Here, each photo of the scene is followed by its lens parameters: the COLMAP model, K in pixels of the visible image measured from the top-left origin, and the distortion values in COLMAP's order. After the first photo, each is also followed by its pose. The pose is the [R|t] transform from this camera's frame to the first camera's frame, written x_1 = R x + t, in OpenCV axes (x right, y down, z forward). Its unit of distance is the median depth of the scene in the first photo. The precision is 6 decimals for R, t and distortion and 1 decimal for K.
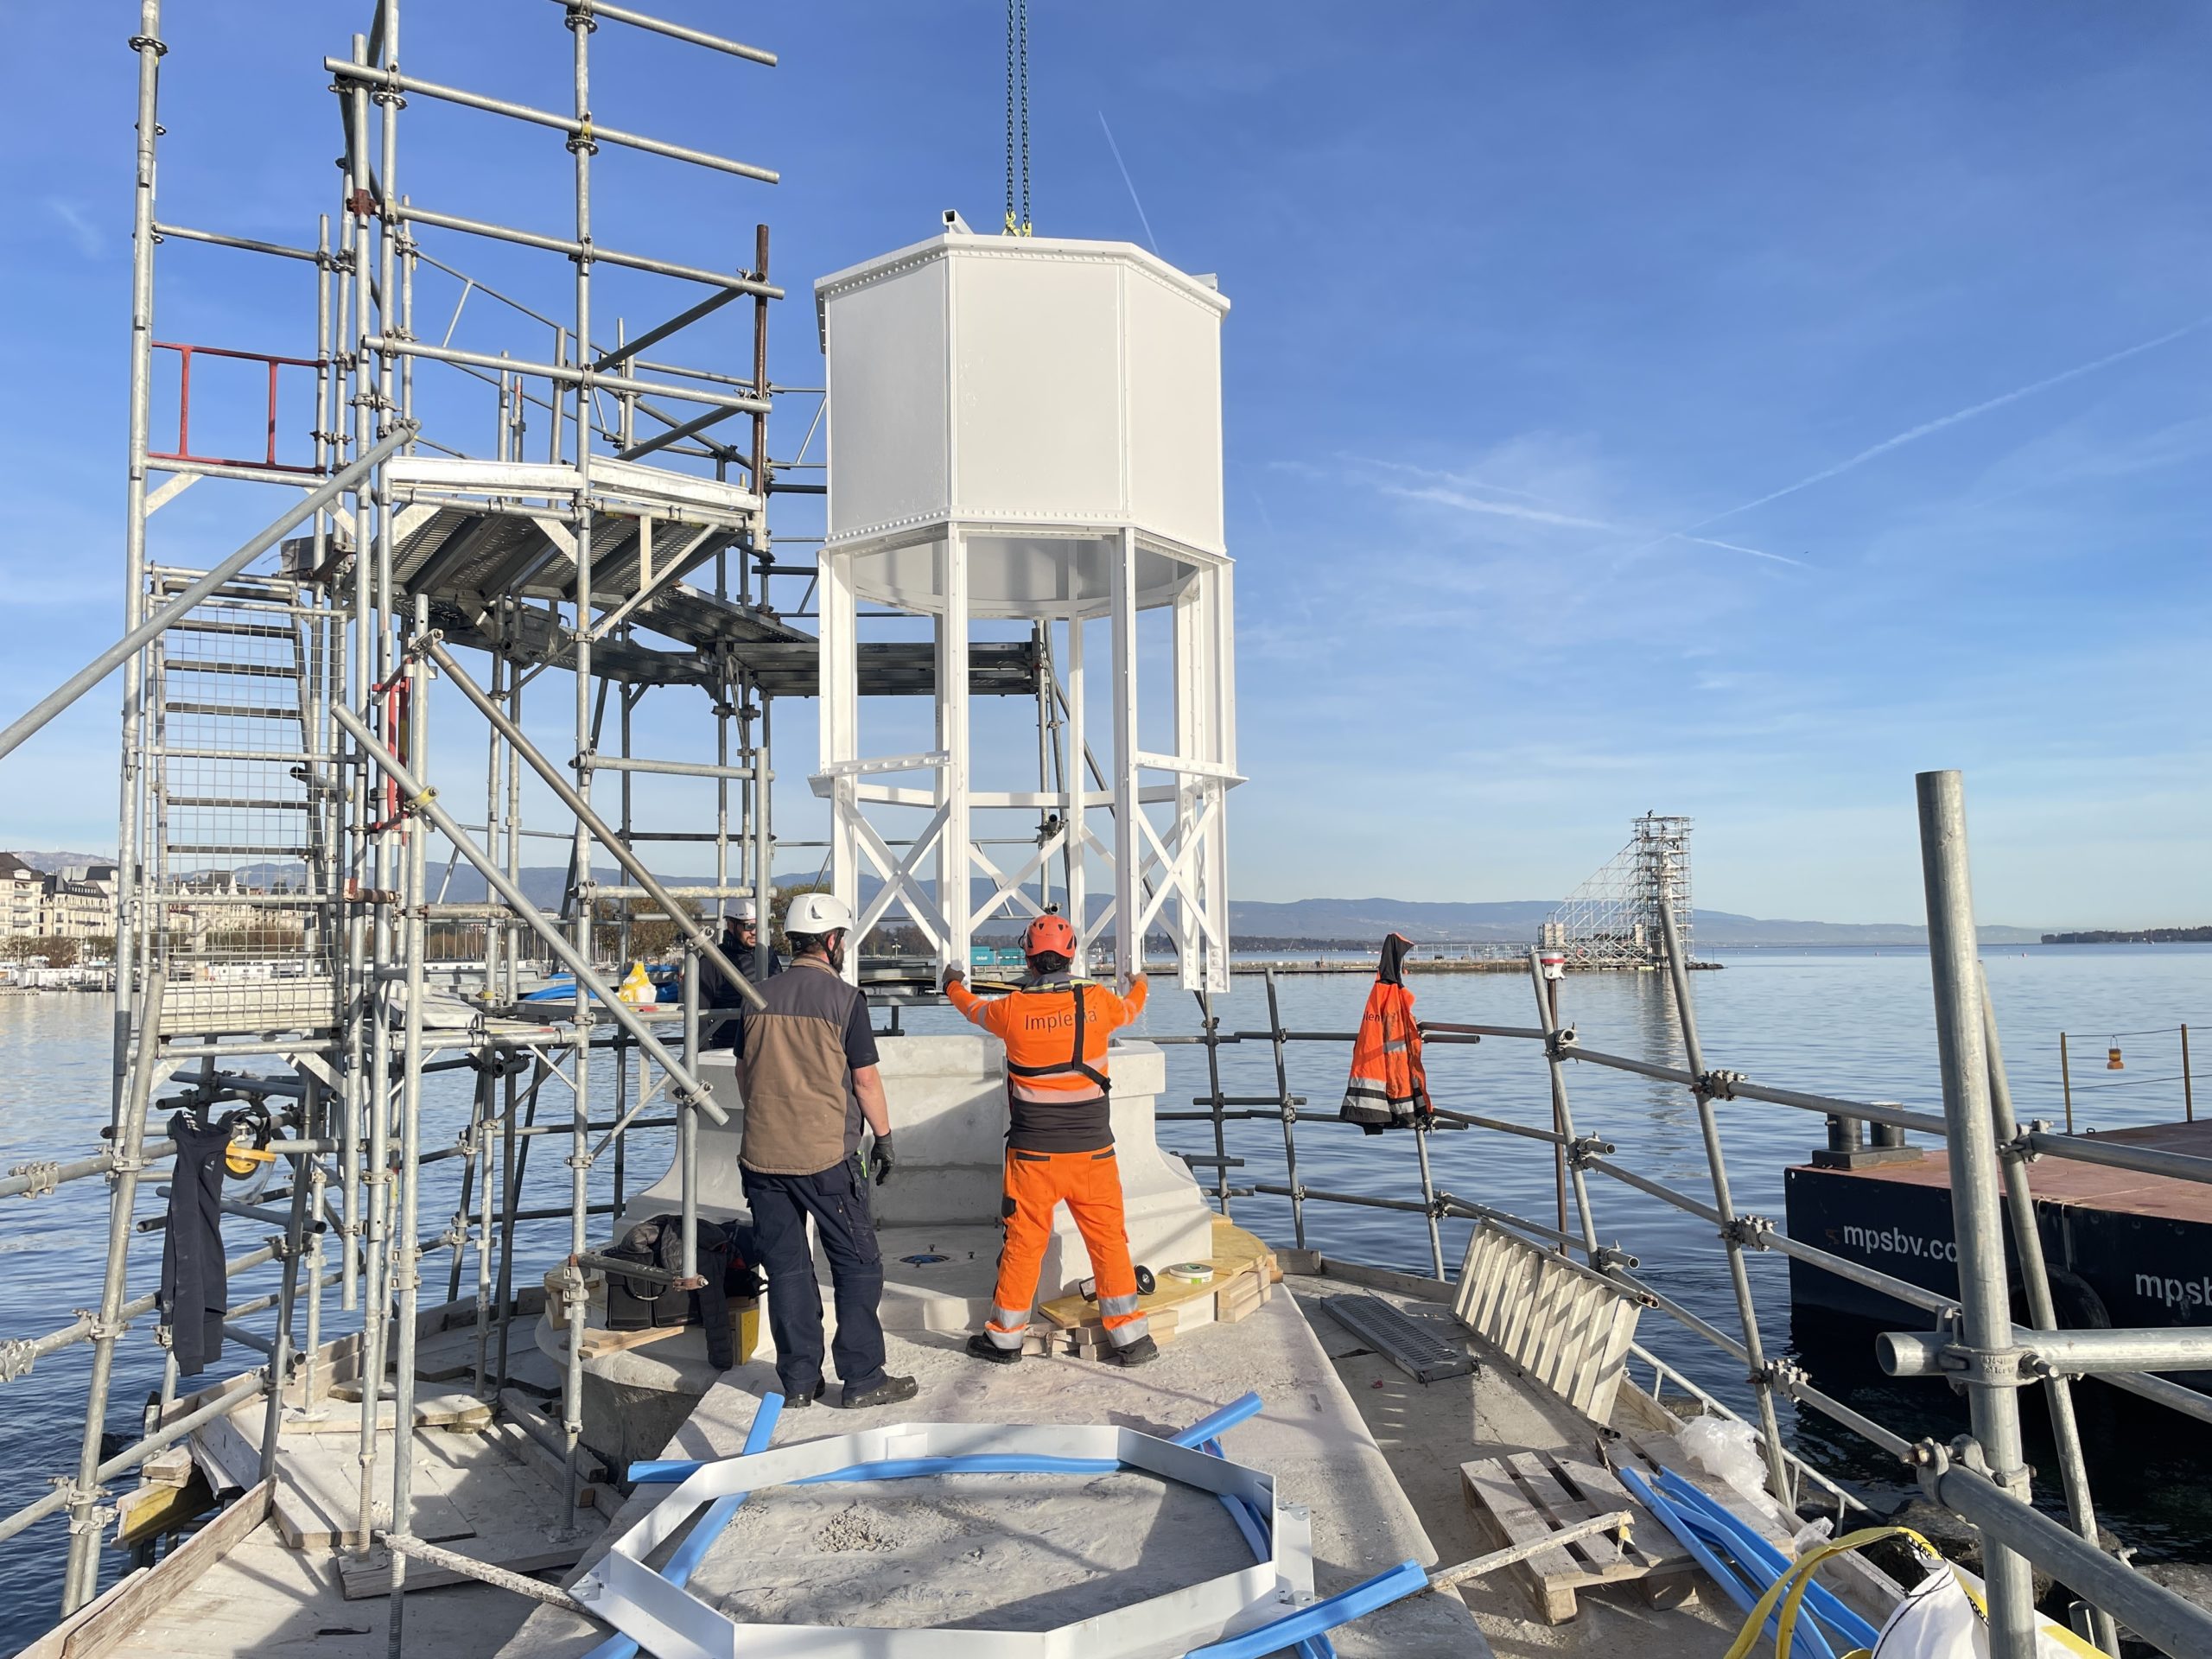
lens RADIAL K [[1692.8, 0, 1106.0], [0, 1692.8, 829.5], [0, 0, 1]] dist [0.074591, -0.001962]
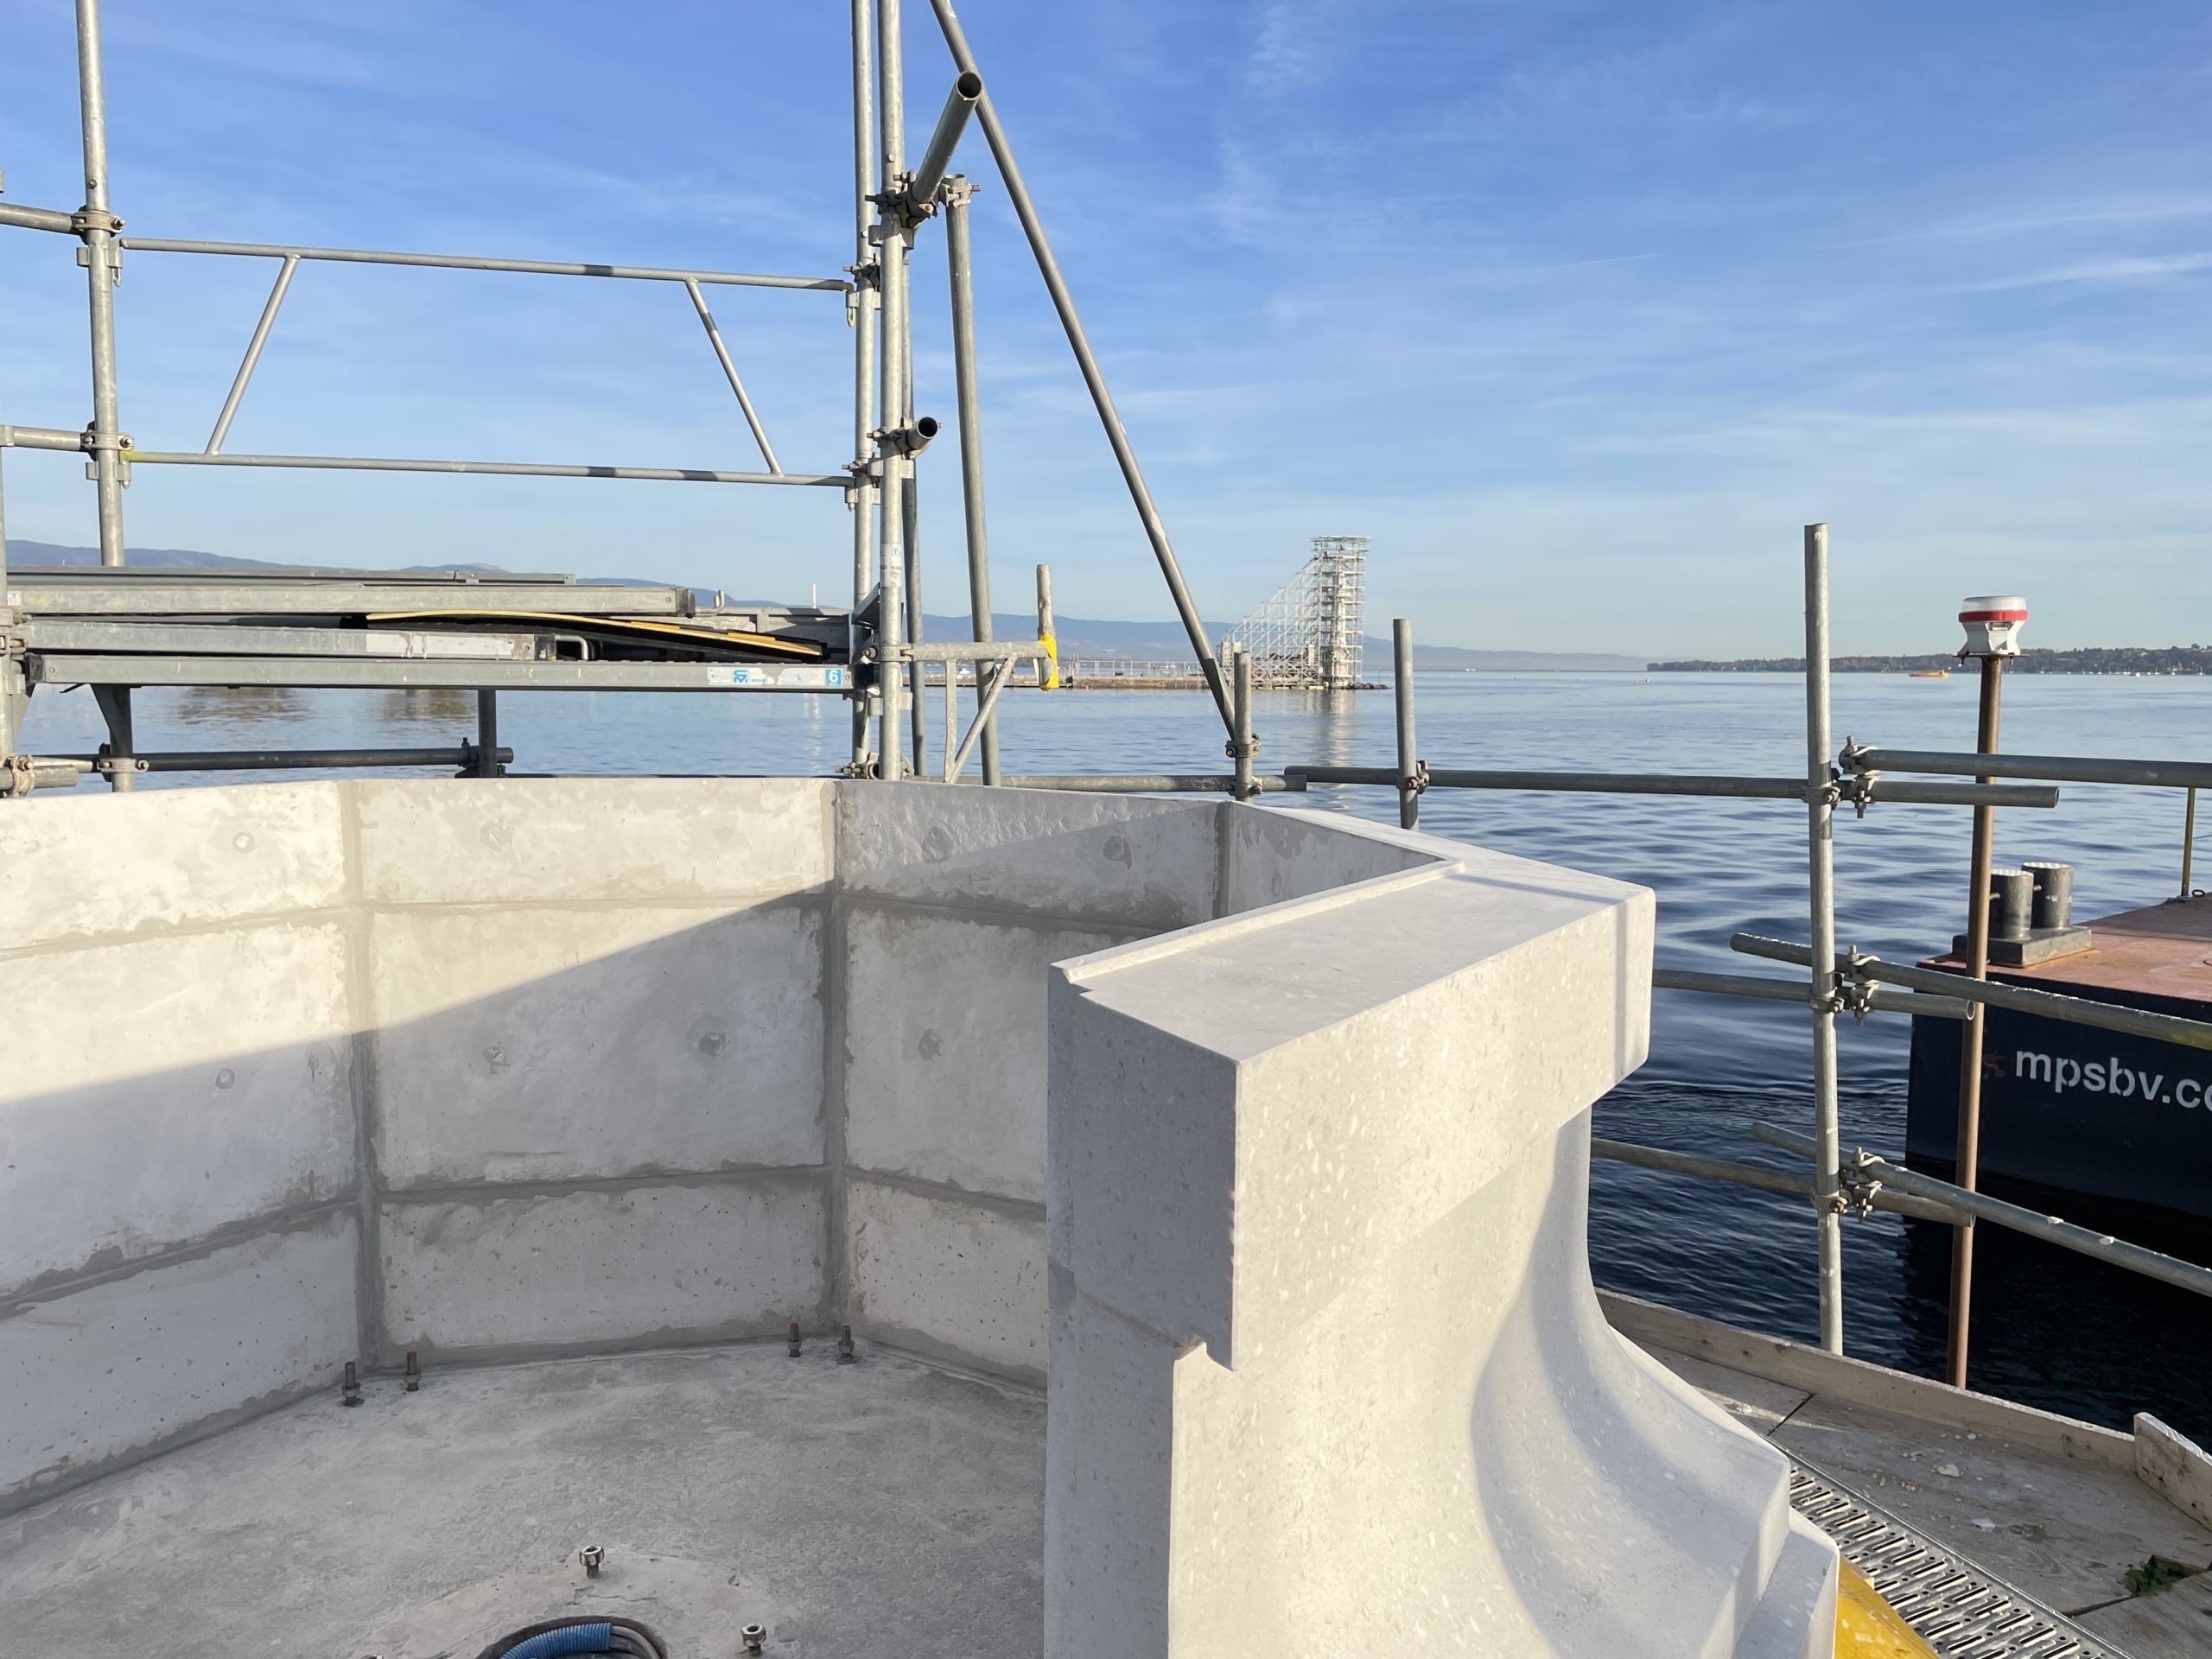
lens RADIAL K [[1681.9, 0, 1103.5], [0, 1681.9, 856.9], [0, 0, 1]] dist [0.002547, -0.003204]
pose [[0.980785, -0.001641, 0.195085, -0.012937], [-0.034125, 0.983105, 0.179835, 0.014509], [-0.192084, -0.183037, 0.964158, 0.128868]]
